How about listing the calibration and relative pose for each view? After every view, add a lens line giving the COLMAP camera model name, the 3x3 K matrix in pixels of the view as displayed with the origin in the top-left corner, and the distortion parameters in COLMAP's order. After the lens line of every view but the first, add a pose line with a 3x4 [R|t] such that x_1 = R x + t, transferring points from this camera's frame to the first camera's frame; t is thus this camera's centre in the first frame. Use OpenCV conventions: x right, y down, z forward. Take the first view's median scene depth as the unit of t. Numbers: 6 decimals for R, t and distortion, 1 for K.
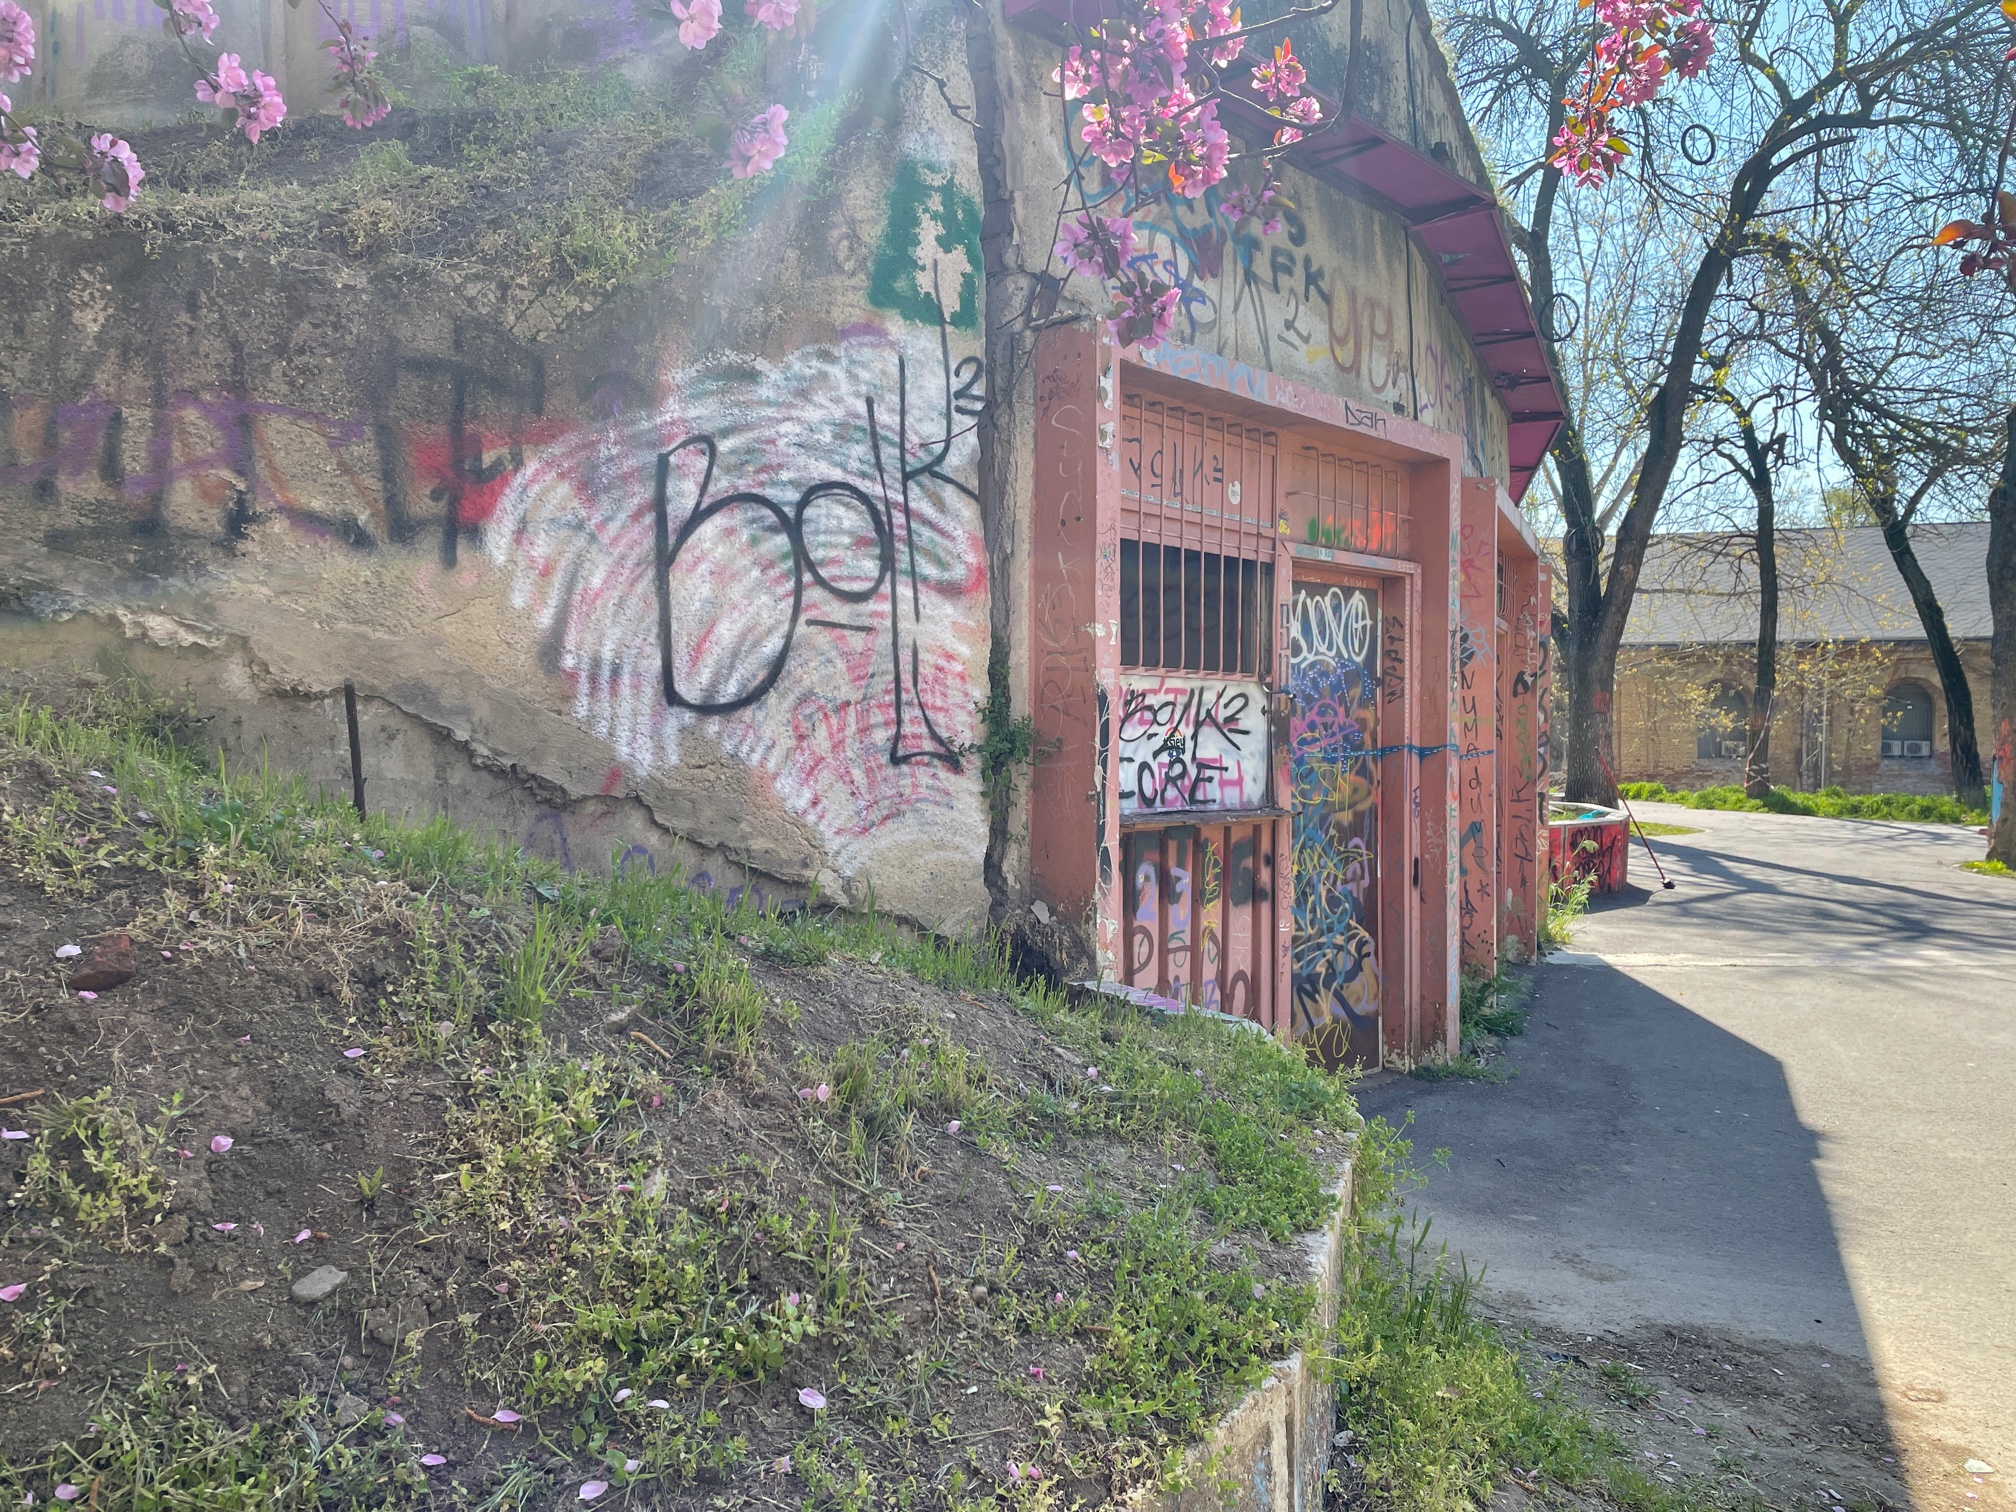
lens RADIAL K [[1519.3, 0, 1029.6], [0, 1519.3, 755.8], [0, 0, 1]] dist [0.102475, -0.125193]
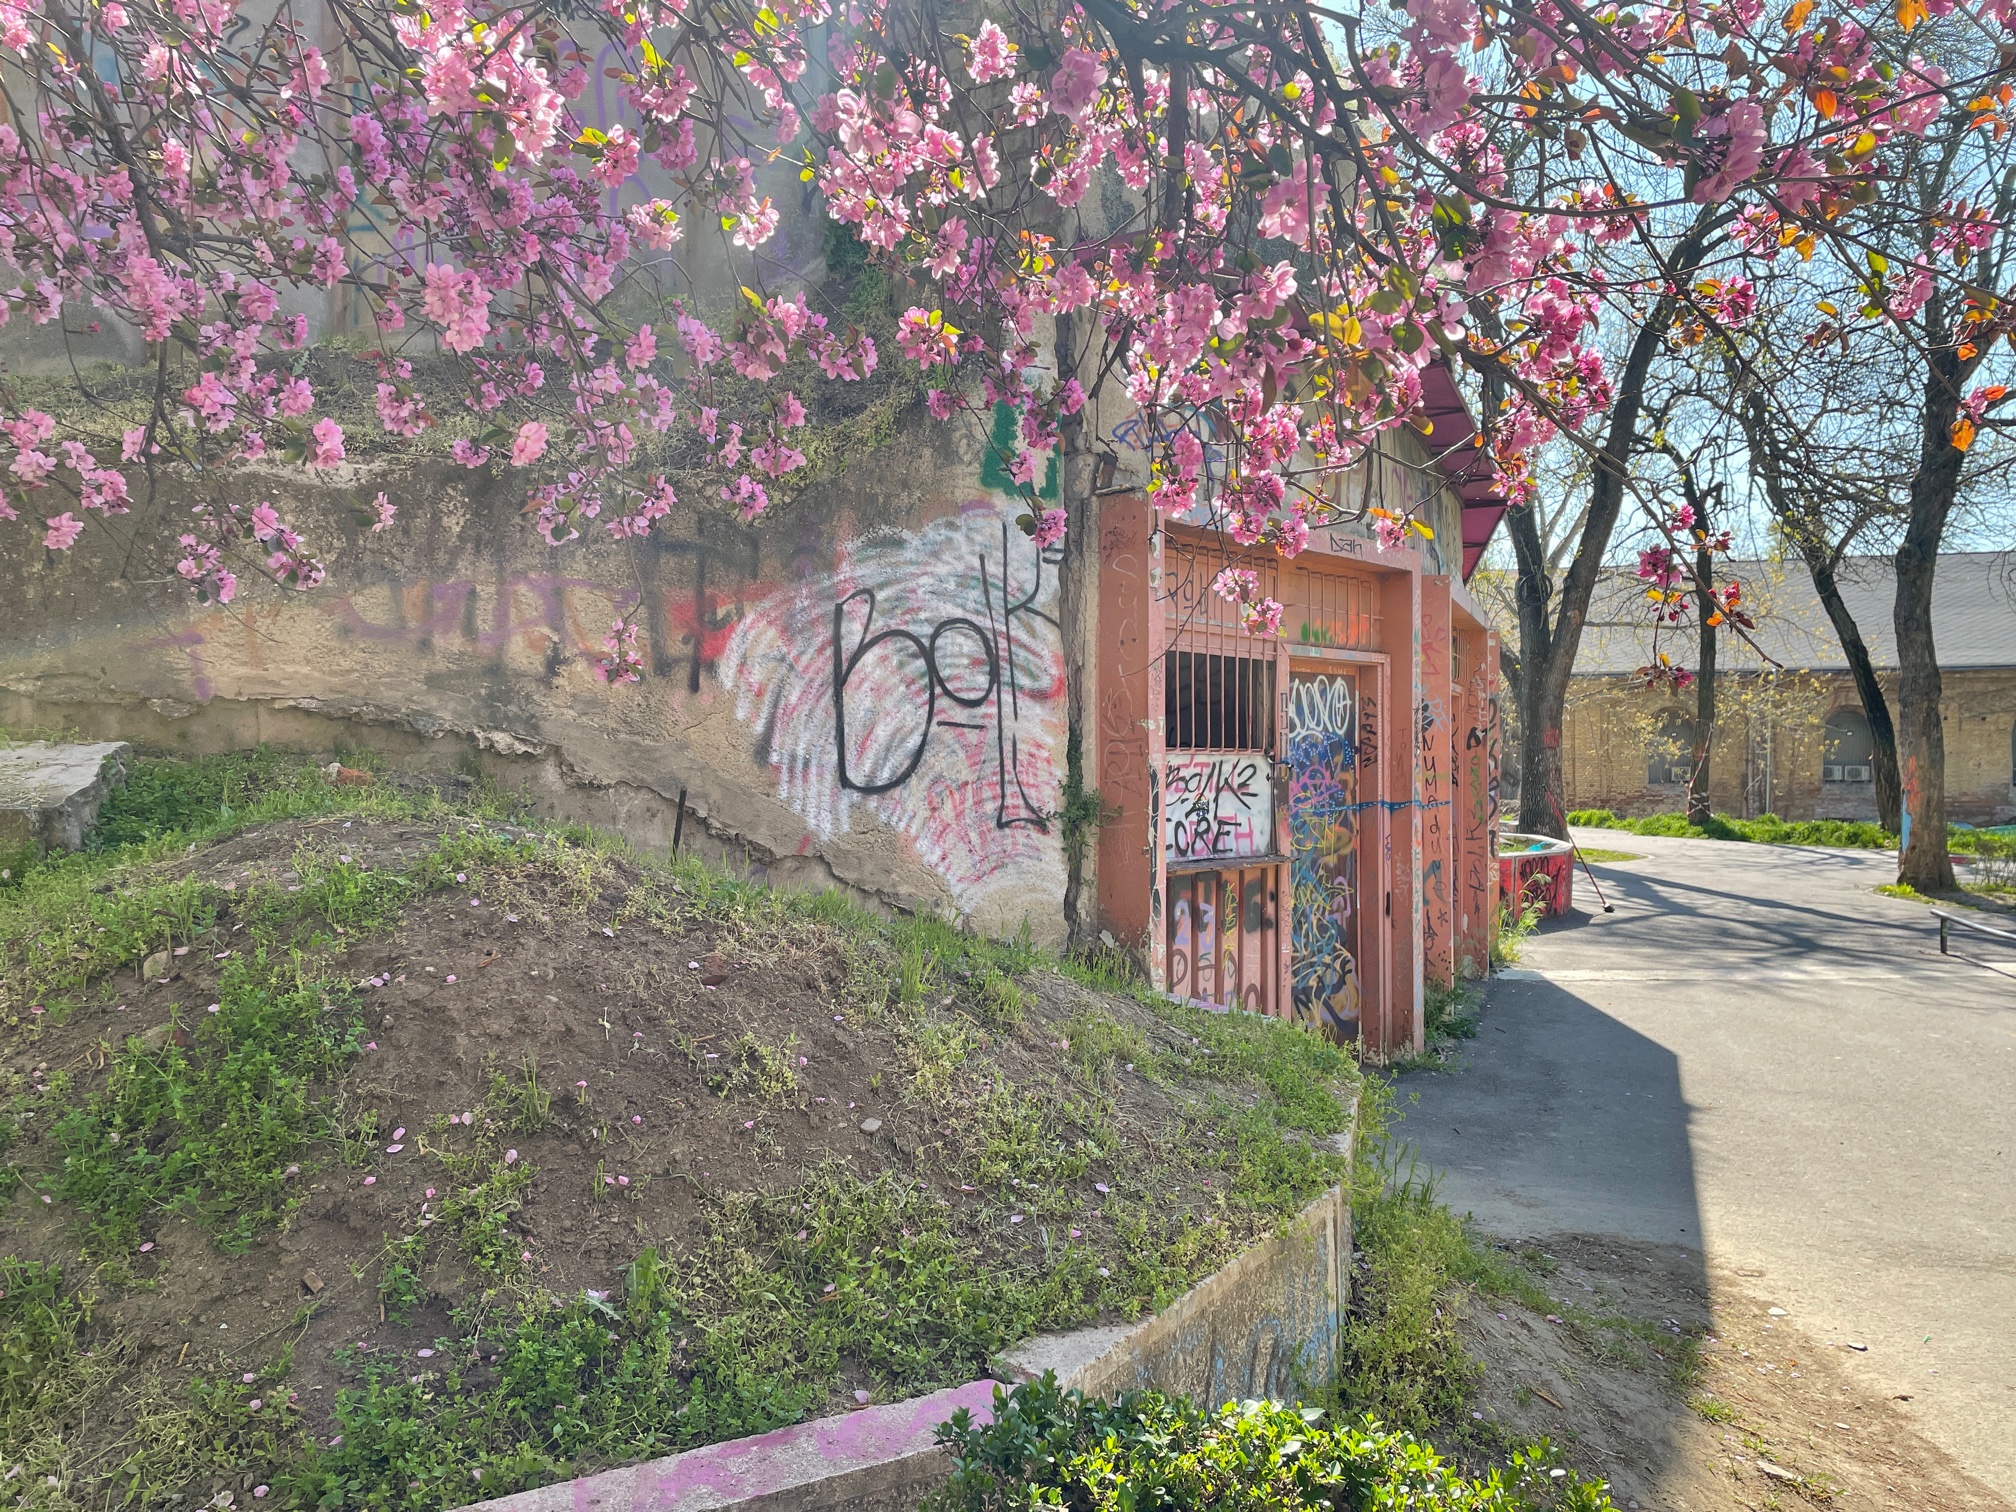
lens RADIAL K [[1523.7, 0, 1031.6], [0, 1523.7, 761.2], [0, 0, 1]] dist [0.096848, -0.116148]
pose [[0.999665, -0.004236, 0.025523, -0.077372], [0.004545, 0.999917, -0.012038, -0.030013], [-0.025470, 0.012149, 0.999602, -0.269841]]
